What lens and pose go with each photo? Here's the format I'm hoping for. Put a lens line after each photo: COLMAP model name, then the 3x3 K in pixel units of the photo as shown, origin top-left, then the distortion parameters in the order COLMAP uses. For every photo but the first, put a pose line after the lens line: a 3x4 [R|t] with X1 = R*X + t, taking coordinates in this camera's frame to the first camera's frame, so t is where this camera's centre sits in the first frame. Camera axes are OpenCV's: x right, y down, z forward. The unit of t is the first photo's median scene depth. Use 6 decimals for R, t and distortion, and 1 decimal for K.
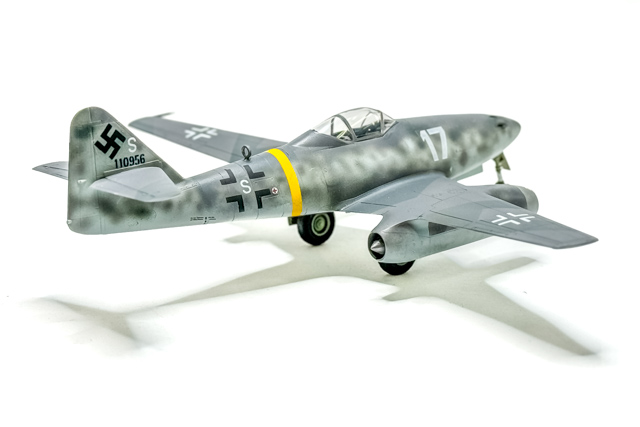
lens RADIAL K [[1337.3, 0, 319.4], [0, 1337.3, 213.3], [0, 0, 1]] dist [-0.007185, 0.000000]
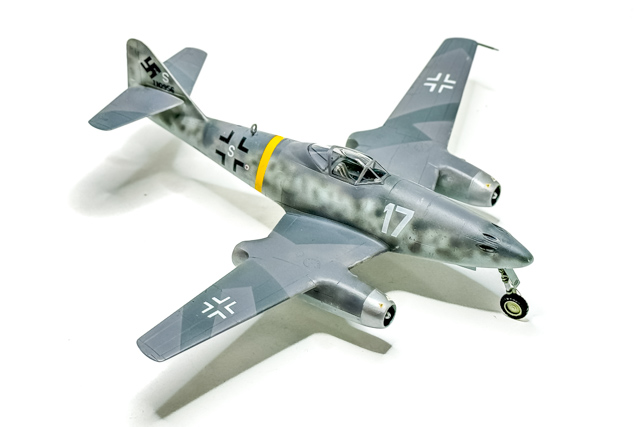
lens RADIAL K [[1337.3, 0, 319.9], [0, 1337.3, 213.6], [0, 0, 1]] dist [-0.007185, 0.000000]
pose [[0.386423, 0.638746, -0.665342, 0.824263], [-0.301337, 0.769224, 0.563462, -0.684858], [0.871707, -0.017242, 0.489724, 0.428385]]
